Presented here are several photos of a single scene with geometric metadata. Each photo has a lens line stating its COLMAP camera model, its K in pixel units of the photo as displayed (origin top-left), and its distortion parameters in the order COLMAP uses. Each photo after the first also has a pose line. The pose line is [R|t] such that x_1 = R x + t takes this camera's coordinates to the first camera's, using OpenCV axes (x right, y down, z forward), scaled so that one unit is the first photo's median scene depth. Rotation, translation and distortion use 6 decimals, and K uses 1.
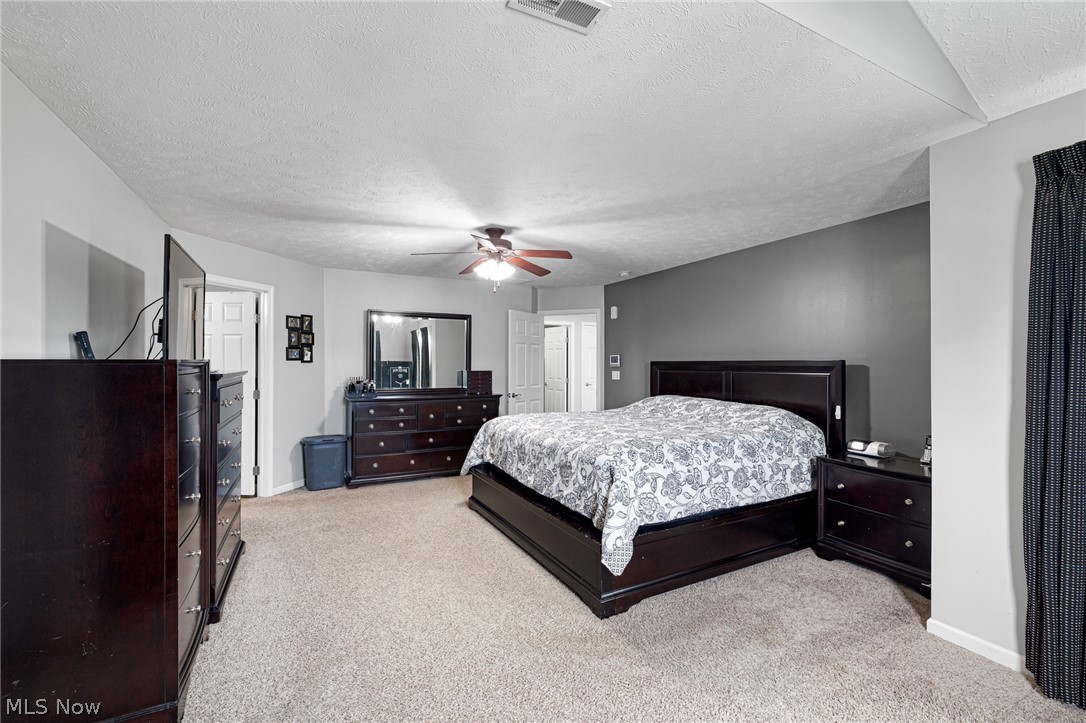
lens RADIAL K [[461.8, 0, 543.0], [0, 461.8, 361.5], [0, 0, 1]] dist [0.002787, 0.000622]
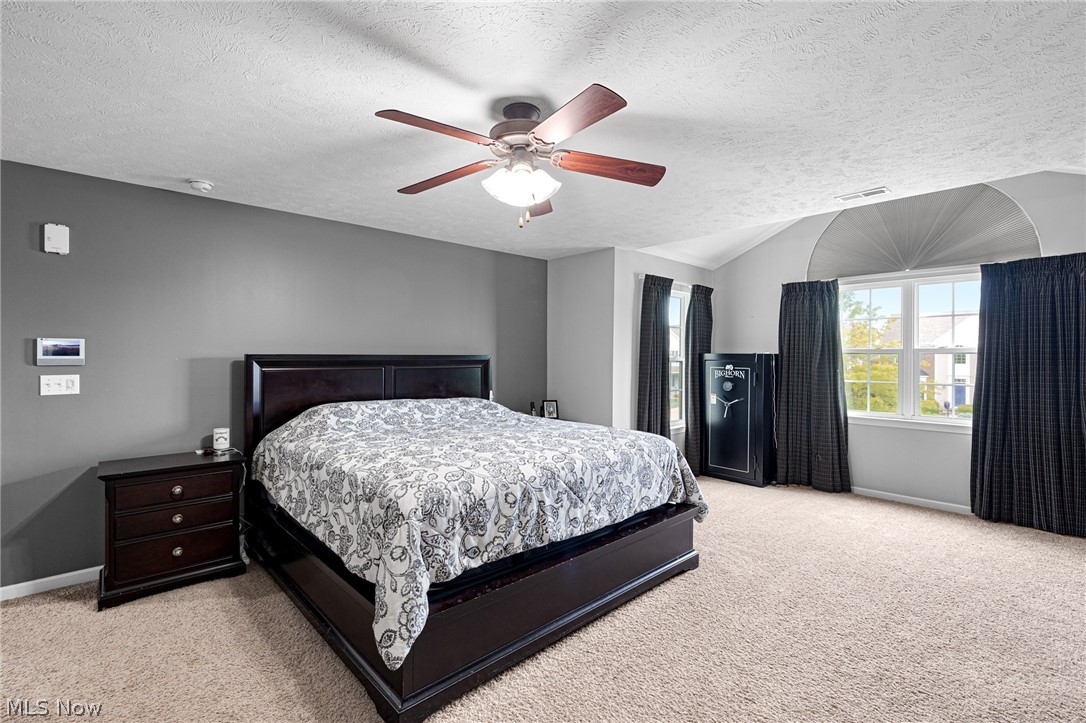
lens RADIAL K [[495.4, 0, 543.0], [0, 495.4, 361.5], [0, 0, 1]] dist [-0.000062, -0.000123]
pose [[-0.053391, -0.013040, 0.998489, -0.769037], [-0.000977, 0.999915, 0.013006, -0.001523], [-0.998573, -0.000281, -0.053399, 1.057696]]
